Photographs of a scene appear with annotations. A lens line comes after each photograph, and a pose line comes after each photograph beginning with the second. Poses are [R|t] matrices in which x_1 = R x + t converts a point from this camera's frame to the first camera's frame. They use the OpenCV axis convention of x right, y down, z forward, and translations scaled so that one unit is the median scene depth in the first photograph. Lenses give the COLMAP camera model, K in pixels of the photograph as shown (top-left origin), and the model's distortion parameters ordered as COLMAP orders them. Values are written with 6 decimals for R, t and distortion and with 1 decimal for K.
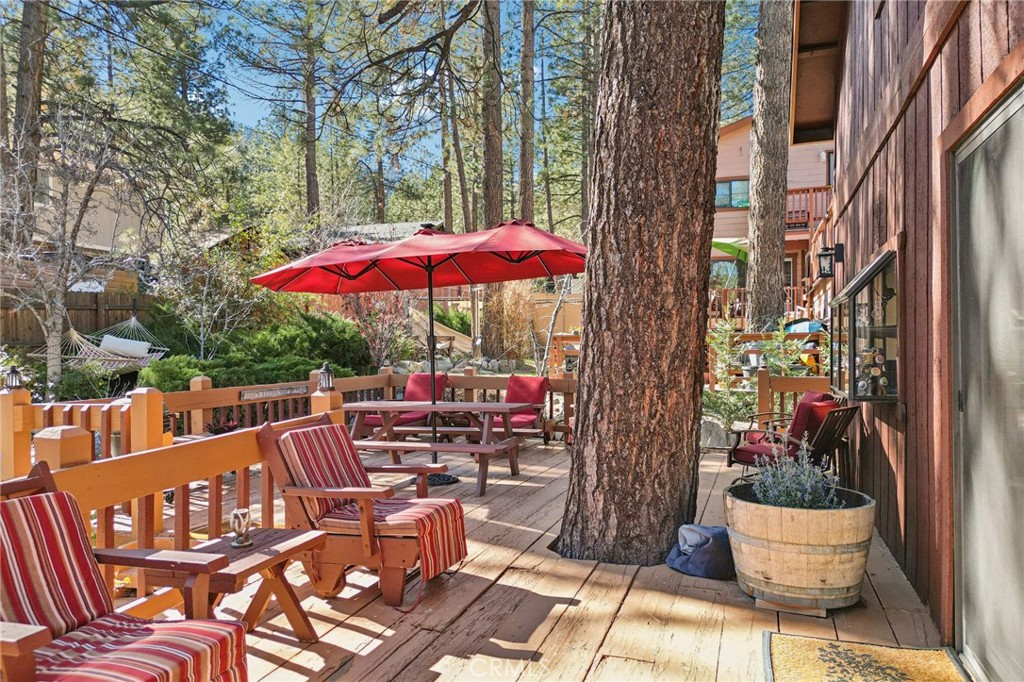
lens RADIAL K [[713.9, 0, 512.0], [0, 713.9, 341.0], [0, 0, 1]] dist [0.028861, 0.002816]
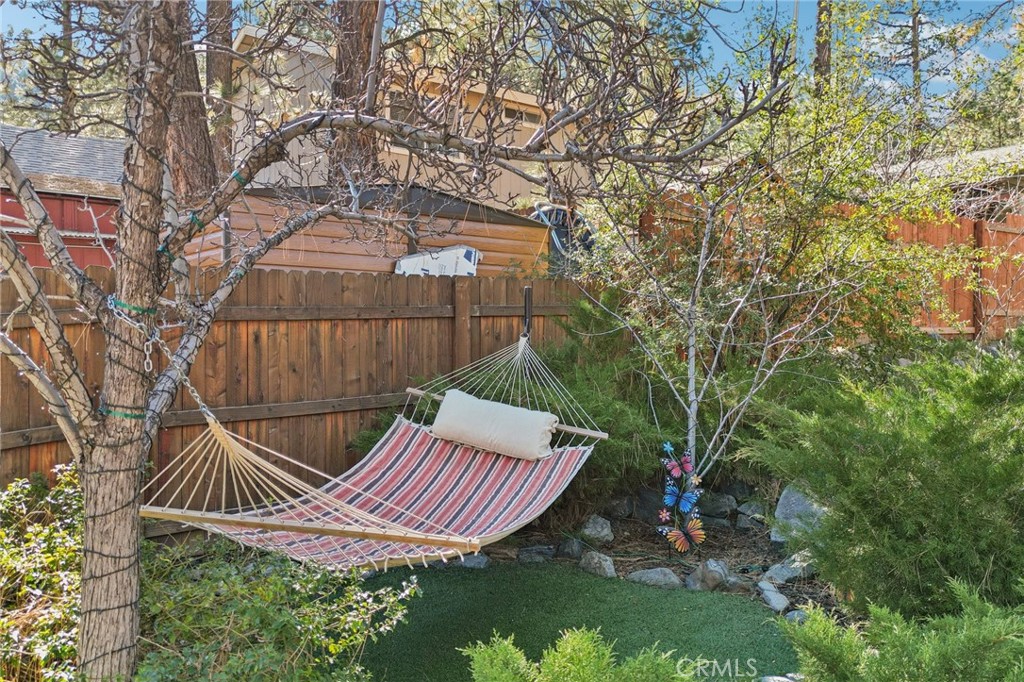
lens RADIAL K [[713.9, 0, 512.0], [0, 713.9, 341.0], [0, 0, 1]] dist [0.028861, 0.002816]
pose [[0.829268, 0.010059, -0.558761, -0.310904], [-0.003117, 0.999906, 0.013374, -0.034924], [0.558843, -0.009349, 0.829221, 0.663355]]
